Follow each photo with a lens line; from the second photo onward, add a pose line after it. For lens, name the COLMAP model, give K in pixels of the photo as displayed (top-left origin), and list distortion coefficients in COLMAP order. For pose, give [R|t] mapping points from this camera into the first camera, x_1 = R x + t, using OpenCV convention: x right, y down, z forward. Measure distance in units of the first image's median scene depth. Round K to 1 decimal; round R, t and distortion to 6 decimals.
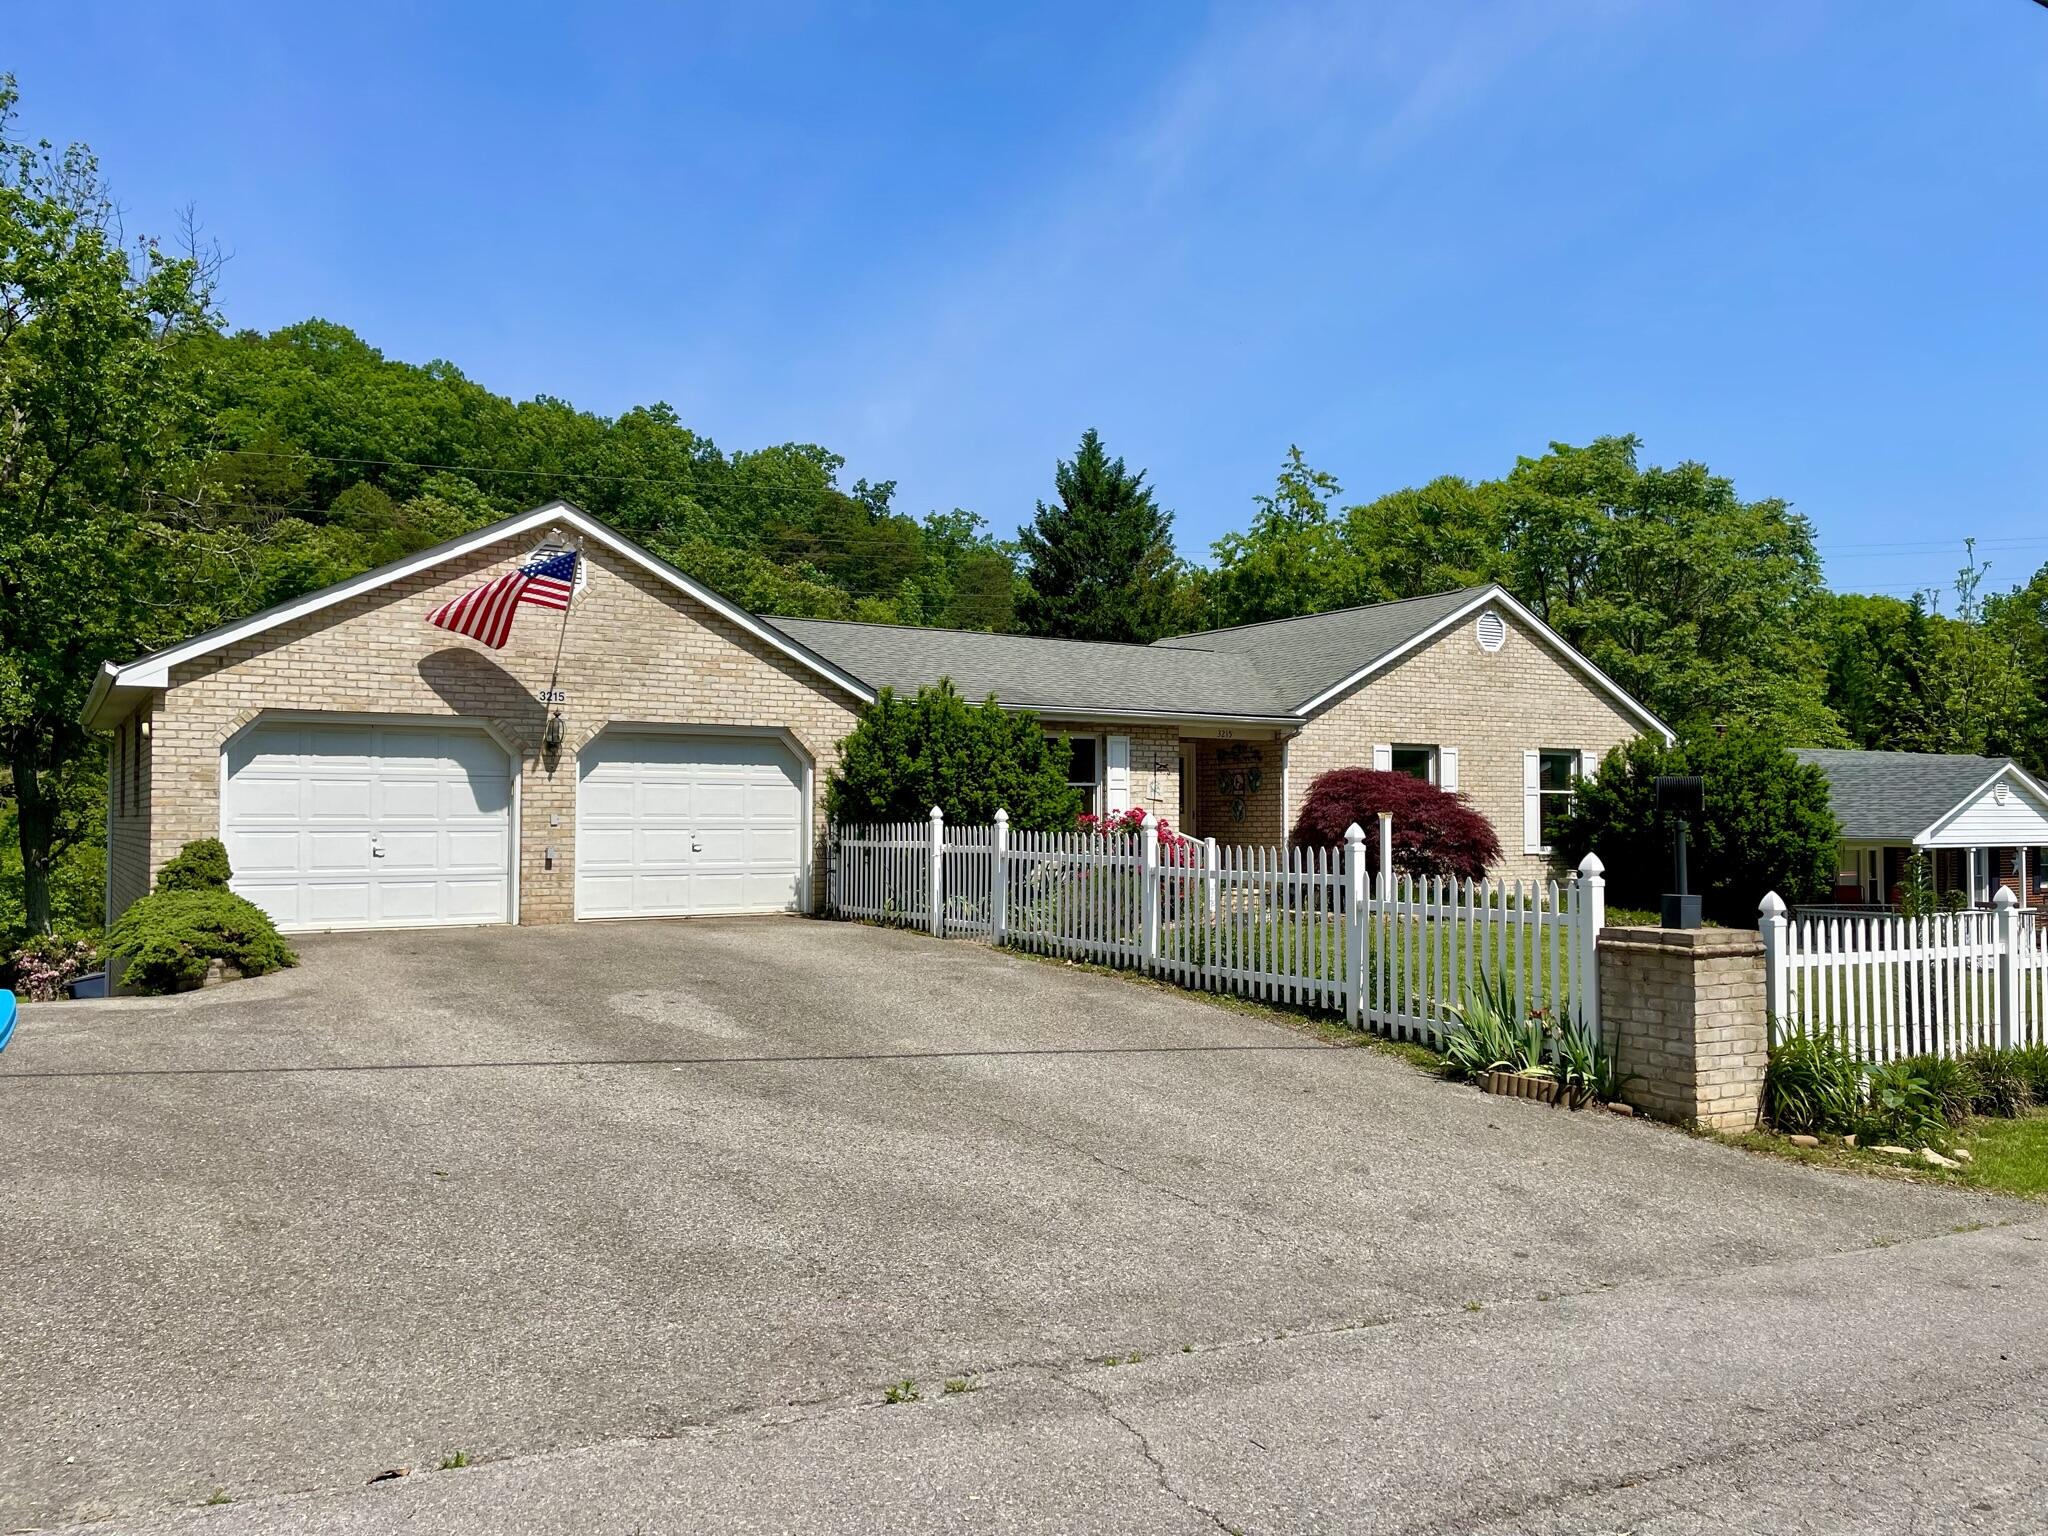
lens RADIAL K [[1570.4, 0, 1025.3], [0, 1570.4, 770.3], [0, 0, 1]] dist [0.055532, -0.001666]
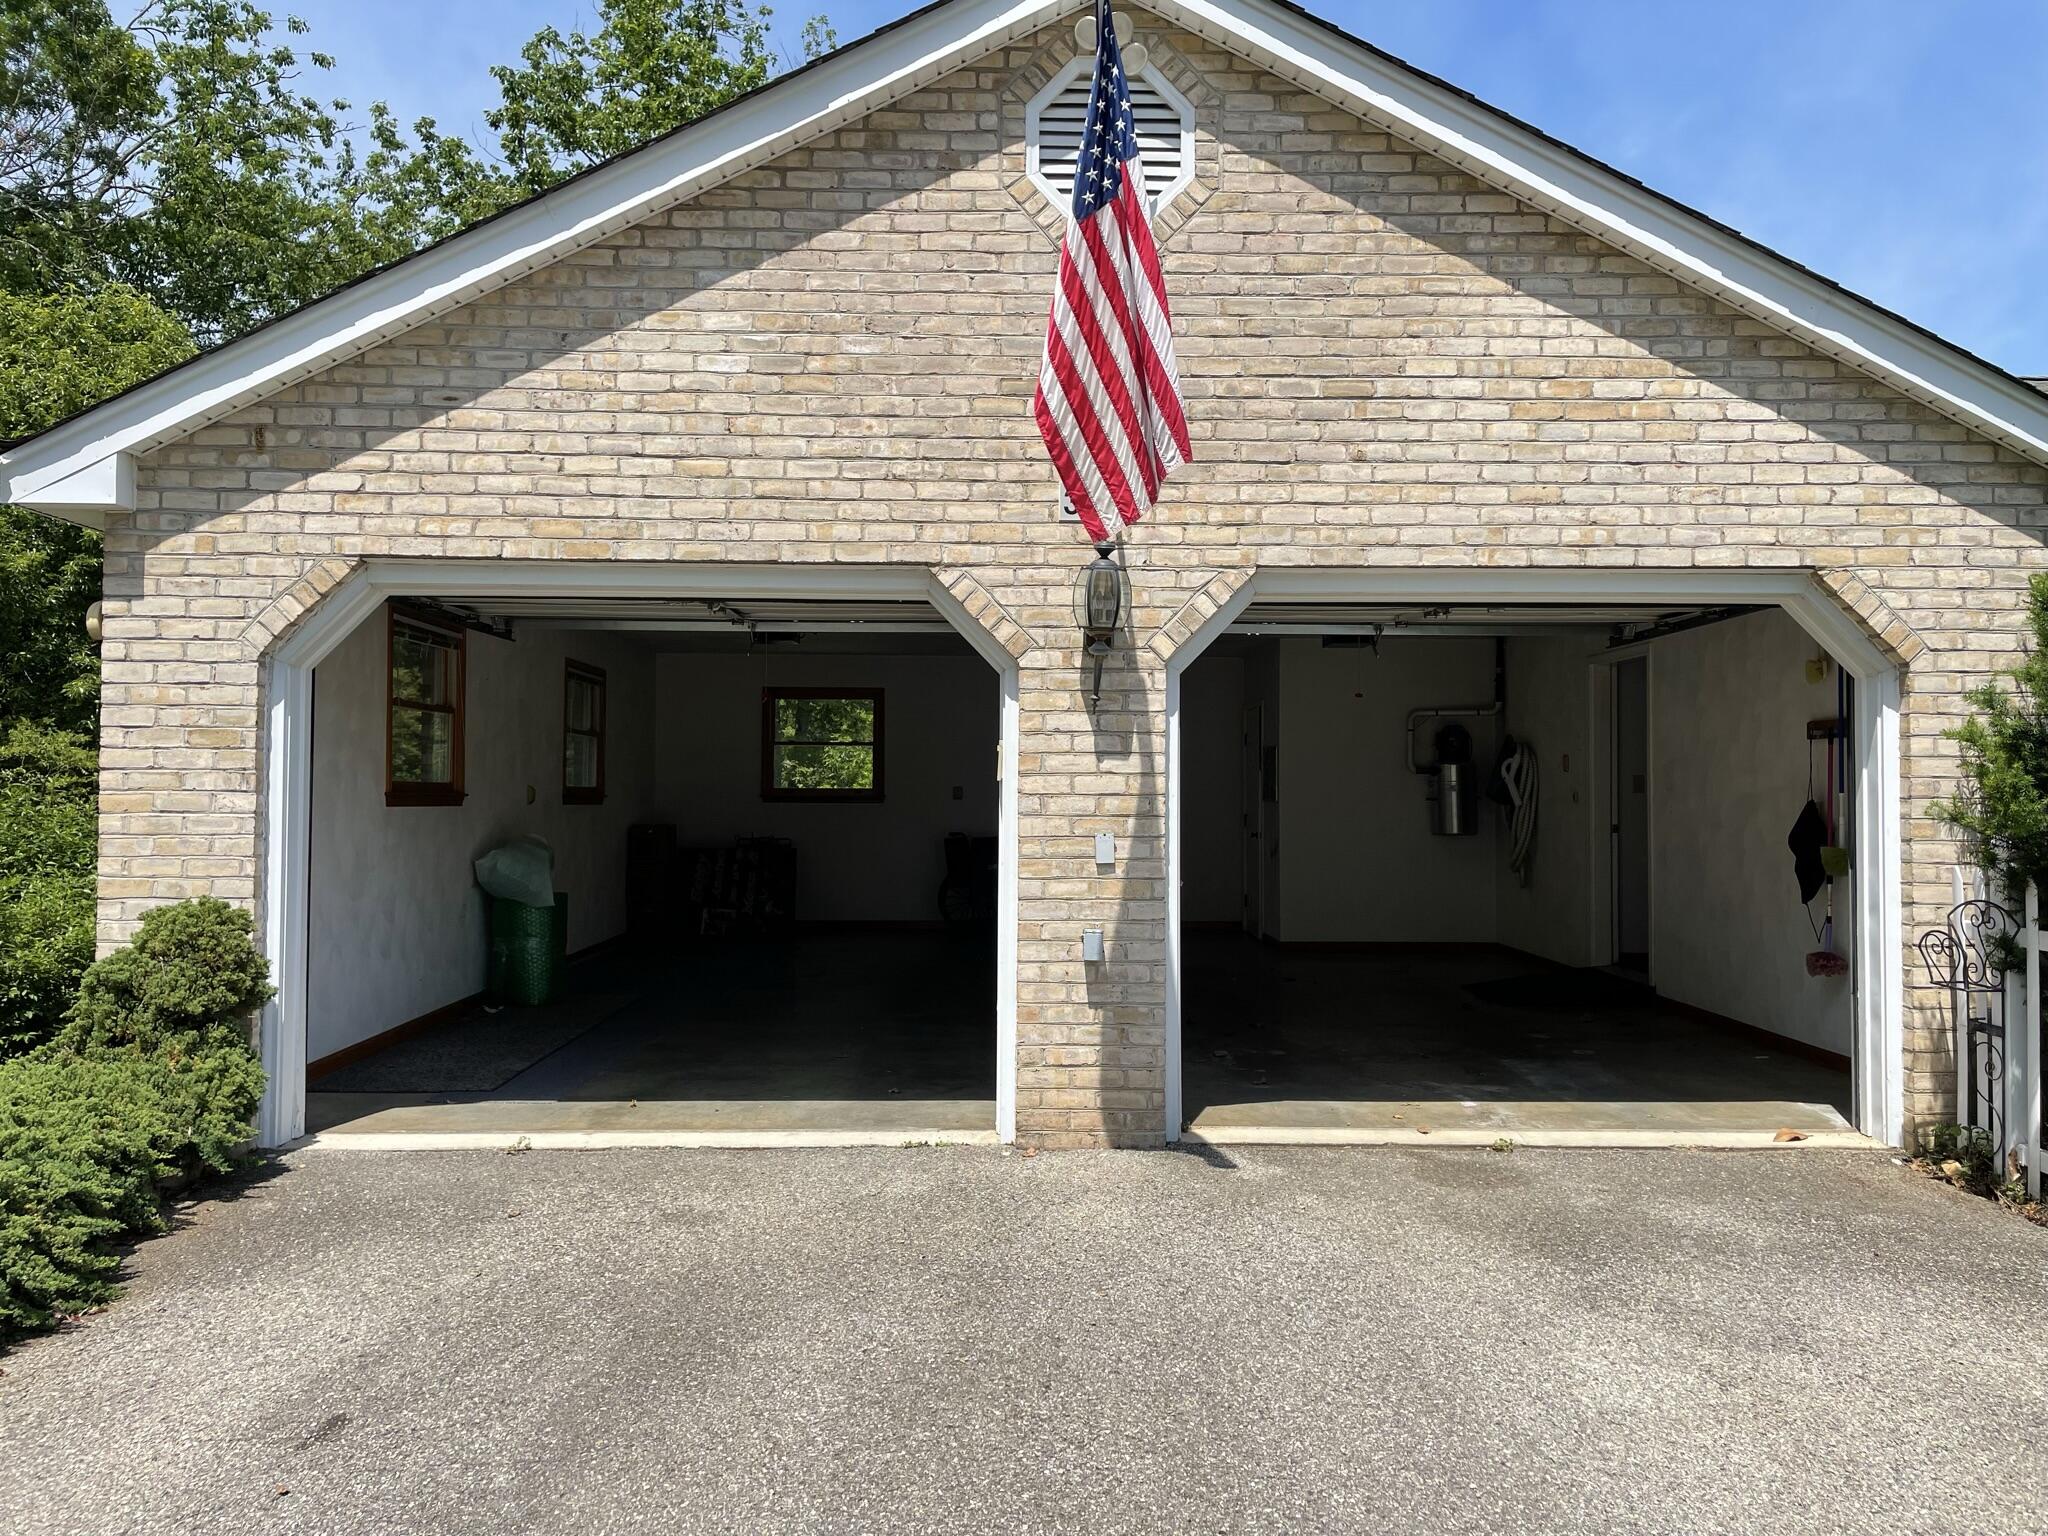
lens RADIAL K [[1570.4, 0, 1024.5], [0, 1570.4, 773.4], [0, 0, 1]] dist [0.055532, -0.001666]
pose [[0.862591, -0.005730, -0.505870, -0.136958], [0.012677, 0.999867, 0.010291, 0.010458], [0.505744, -0.015289, 0.862548, 0.692695]]
